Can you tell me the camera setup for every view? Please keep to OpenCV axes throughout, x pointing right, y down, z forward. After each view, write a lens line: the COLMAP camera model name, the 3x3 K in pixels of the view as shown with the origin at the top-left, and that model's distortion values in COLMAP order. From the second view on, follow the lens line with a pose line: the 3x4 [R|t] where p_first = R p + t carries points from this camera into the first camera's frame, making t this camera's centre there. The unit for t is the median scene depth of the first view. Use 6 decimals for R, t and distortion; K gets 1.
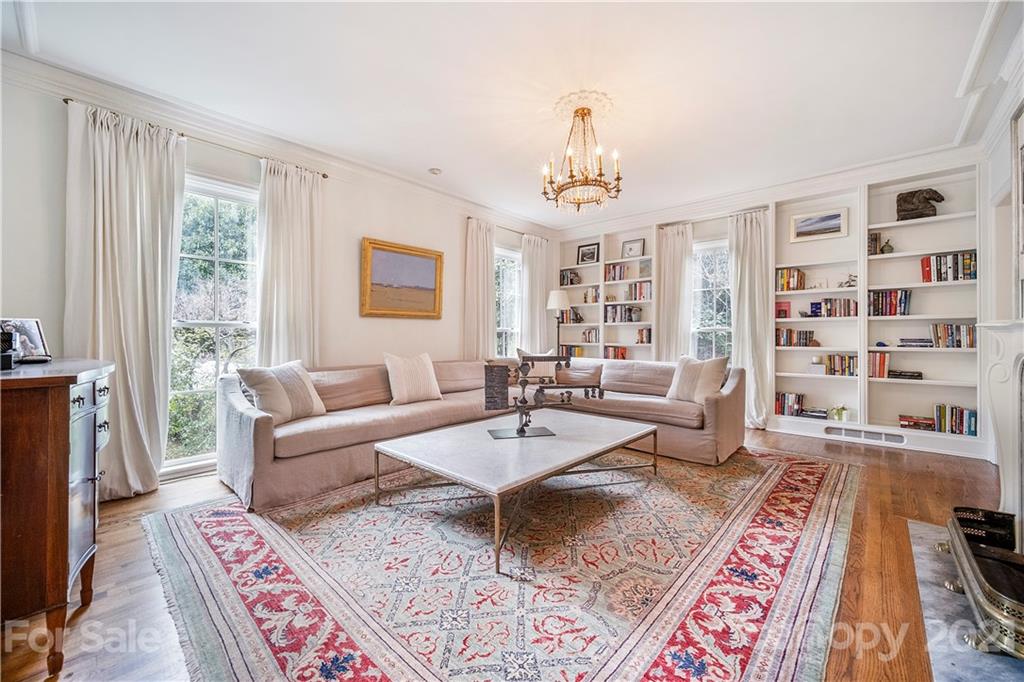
lens RADIAL K [[406.1, 0, 517.8], [0, 406.1, 334.2], [0, 0, 1]] dist [0.002487, -0.000078]
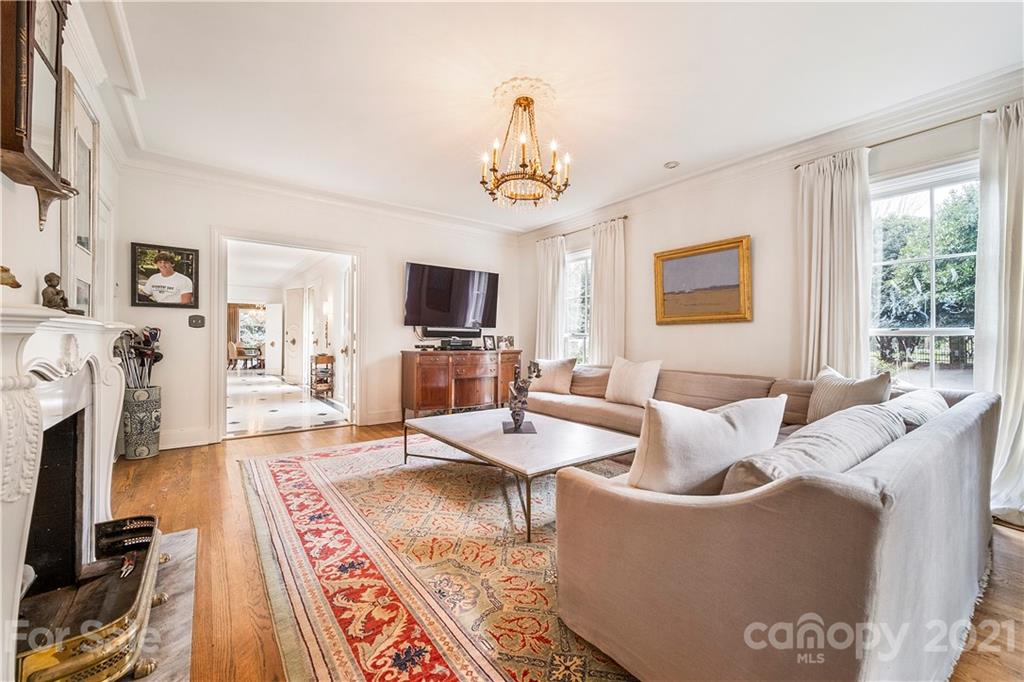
lens RADIAL K [[406.1, 0, 519.5], [0, 406.1, 347.0], [0, 0, 1]] dist [0.002487, -0.000078]
pose [[-0.189346, 0.007527, -0.981882, 1.399113], [-0.000634, 0.999969, 0.007788, 0.012980], [0.981910, 0.002097, -0.189335, 1.527721]]
